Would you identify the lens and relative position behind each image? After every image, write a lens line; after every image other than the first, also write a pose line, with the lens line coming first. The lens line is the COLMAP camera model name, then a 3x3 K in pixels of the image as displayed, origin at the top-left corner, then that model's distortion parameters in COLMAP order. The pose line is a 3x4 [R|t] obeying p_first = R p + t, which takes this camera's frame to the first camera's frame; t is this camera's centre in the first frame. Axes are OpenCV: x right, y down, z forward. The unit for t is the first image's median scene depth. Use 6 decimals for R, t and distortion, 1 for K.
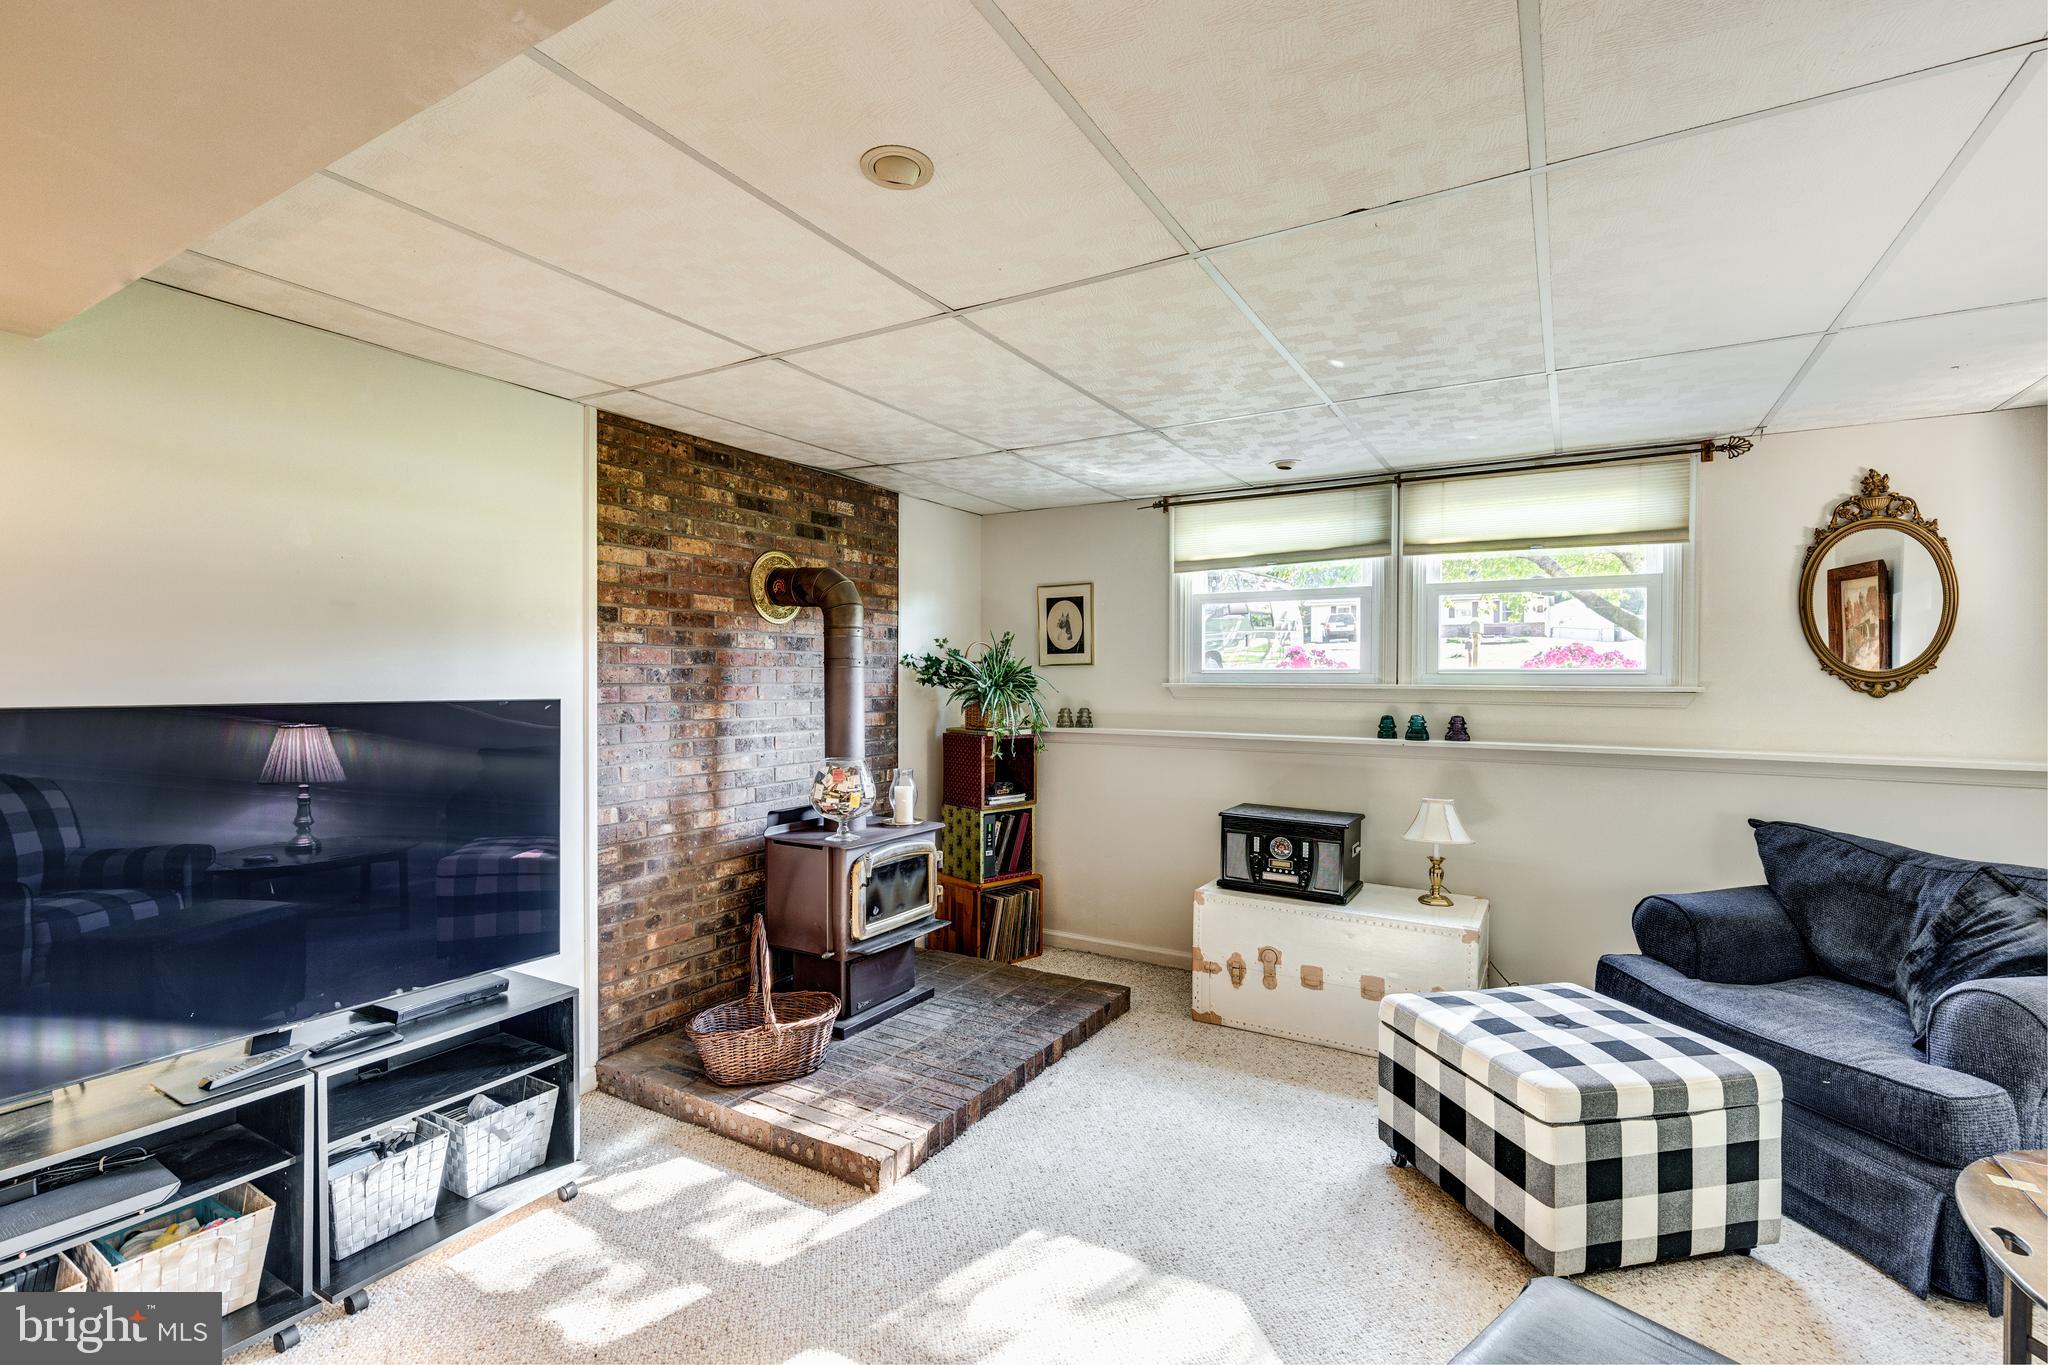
lens RADIAL K [[922.1, 0, 1059.2], [0, 922.1, 686.4], [0, 0, 1]] dist [0.003954, 0.000027]
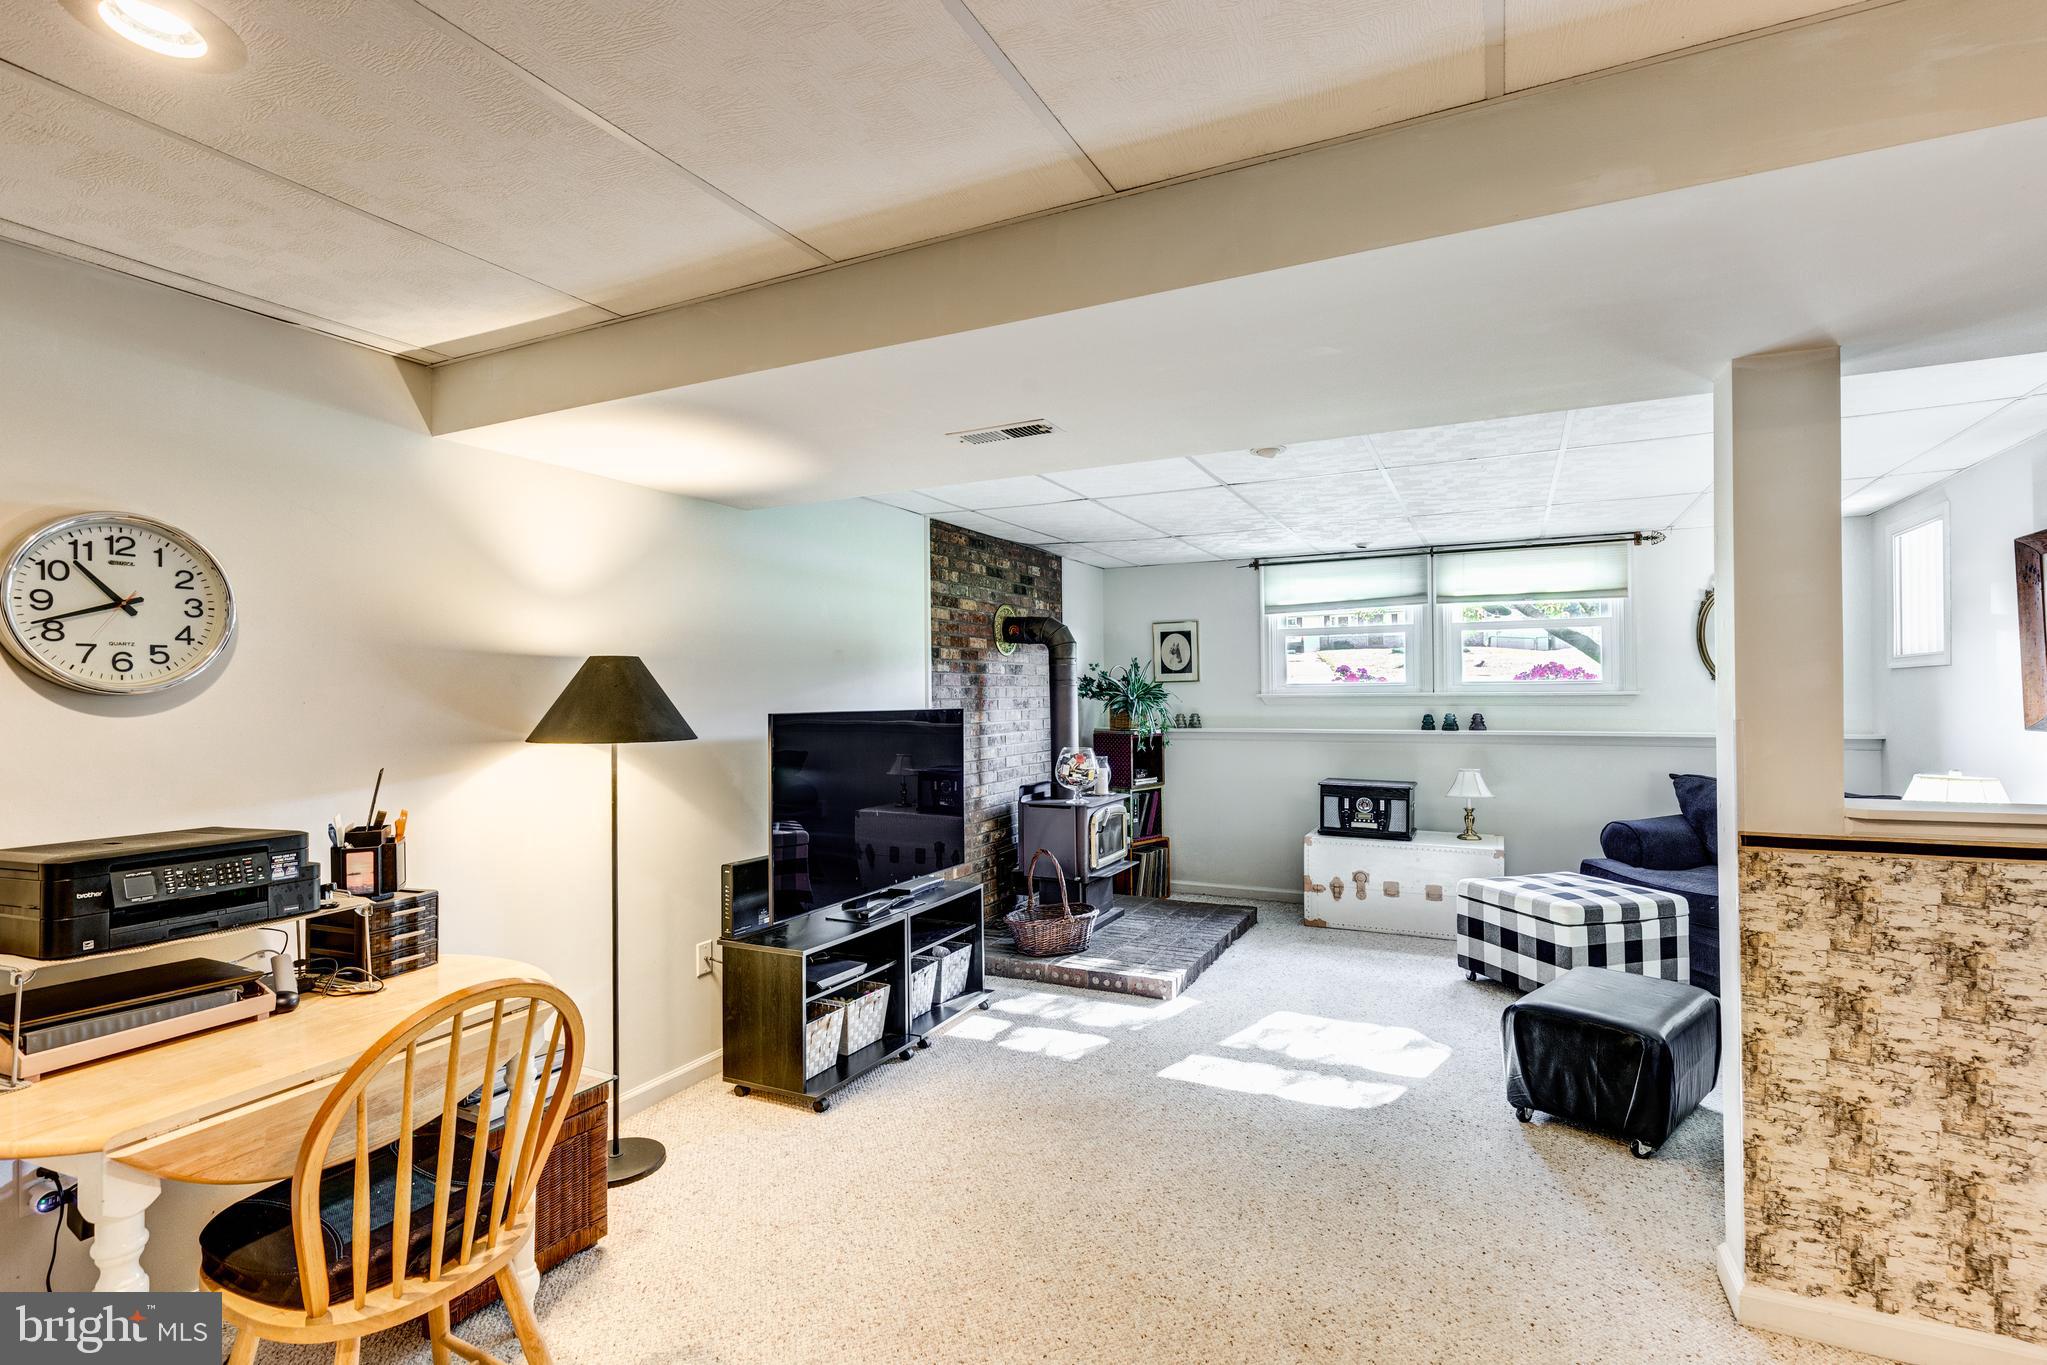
lens RADIAL K [[970.3, 0, 1023.5], [0, 970.3, 682.5], [0, 0, 1]] dist [0.001338, -0.000246]
pose [[0.998686, -0.012978, 0.049570, -0.393126], [0.013970, 0.999708, -0.019724, 0.003120], [-0.049299, 0.020390, 0.998576, -0.544827]]
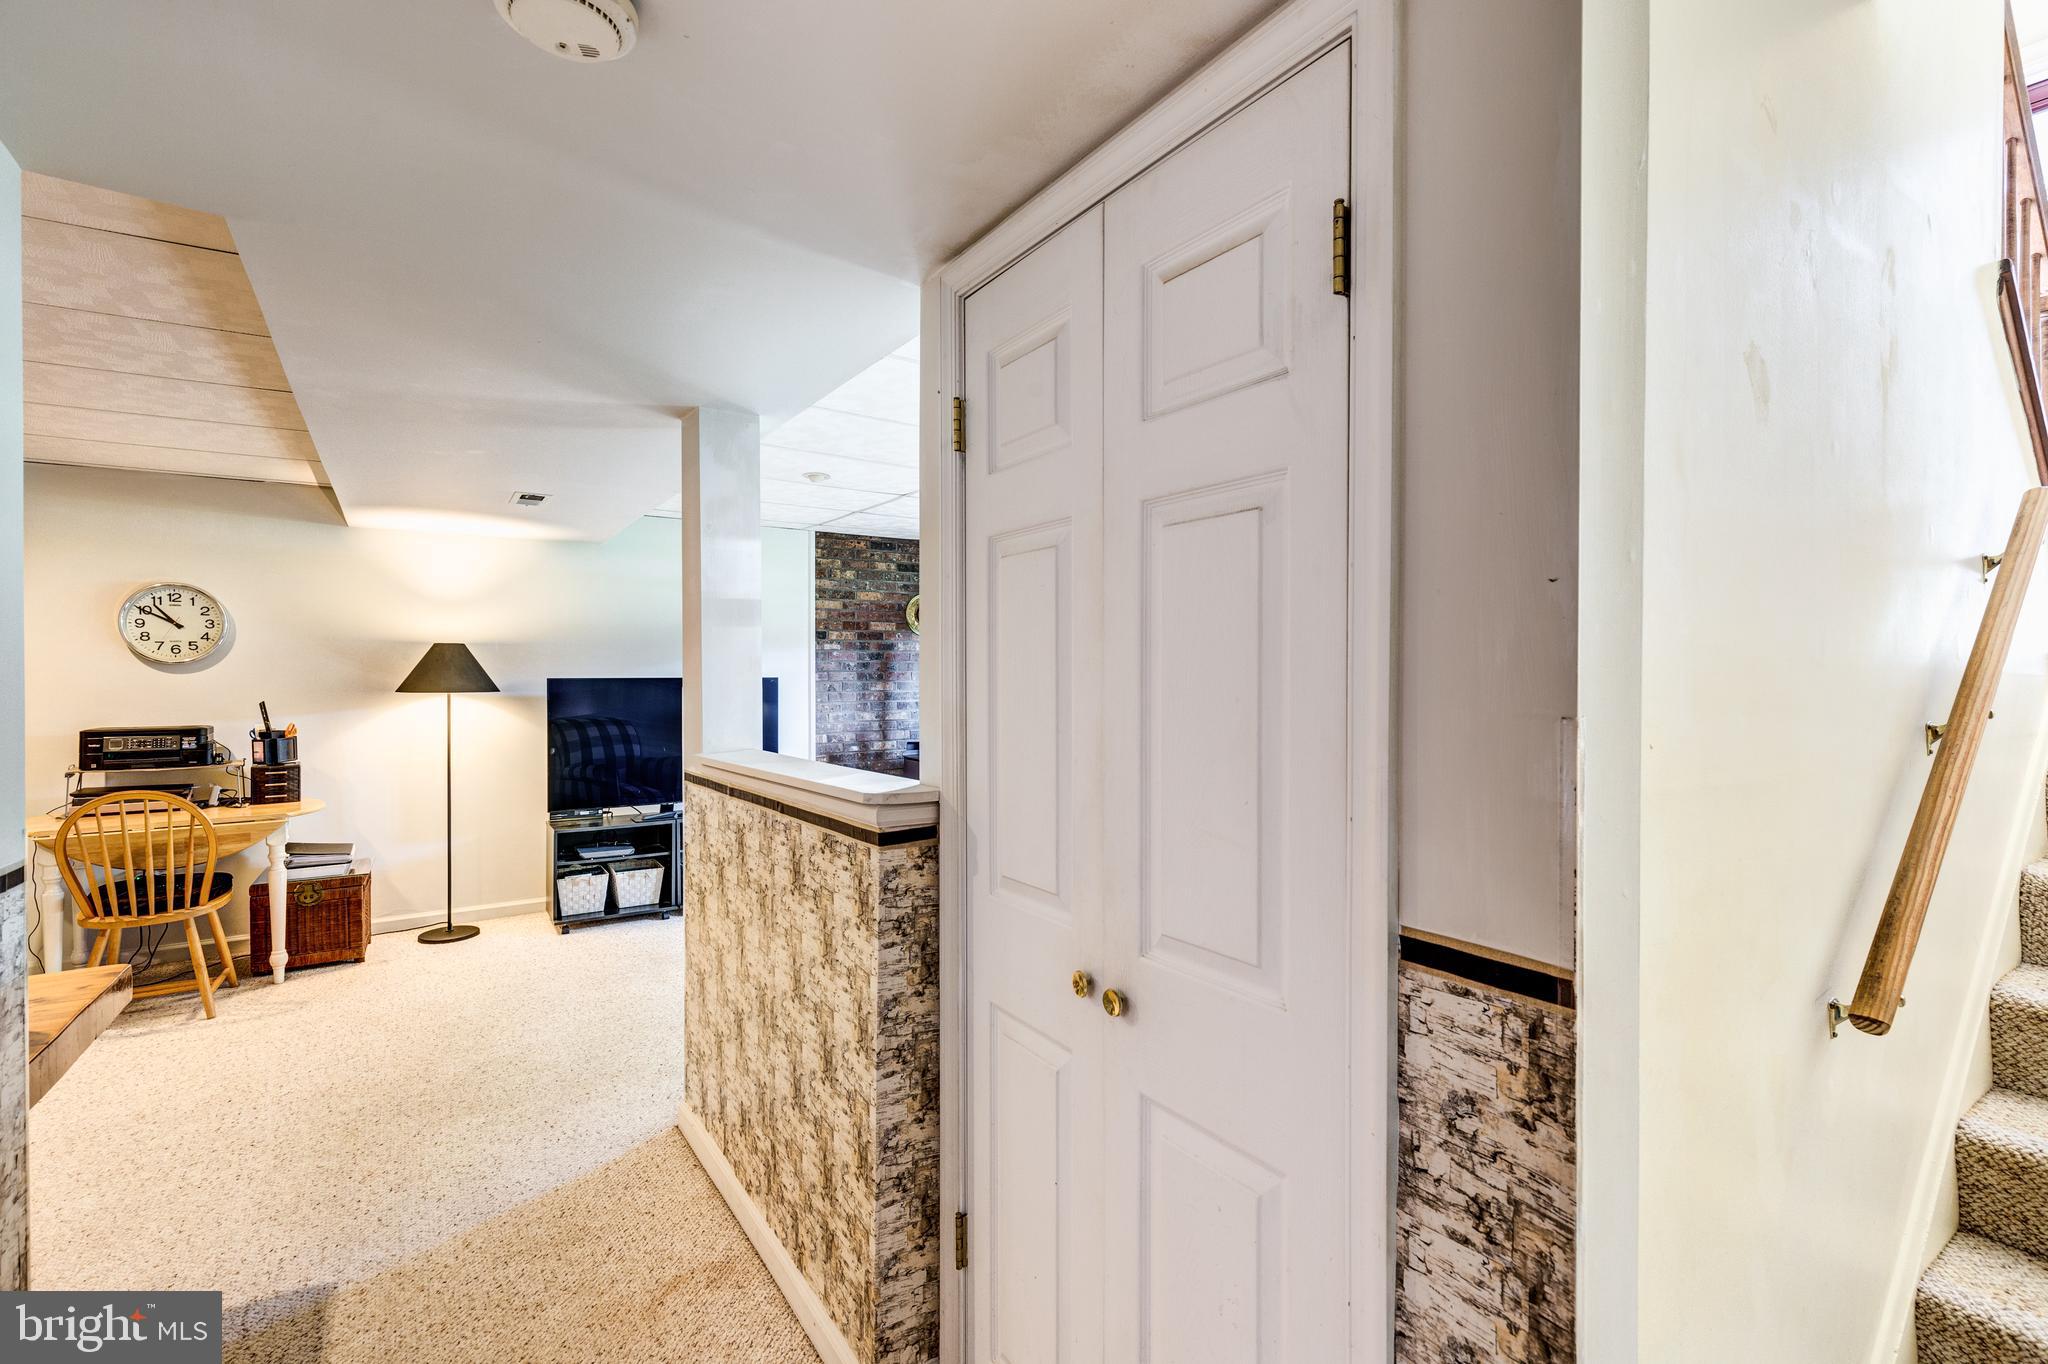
lens RADIAL K [[968.1, 0, 1051.9], [0, 968.1, 674.6], [0, 0, 1]] dist [0.001957, -0.000320]
pose [[0.887682, -0.005664, -0.460422, 0.820920], [0.002965, 0.999974, -0.006585, 0.018479], [0.460448, 0.004481, 0.887675, -0.549062]]
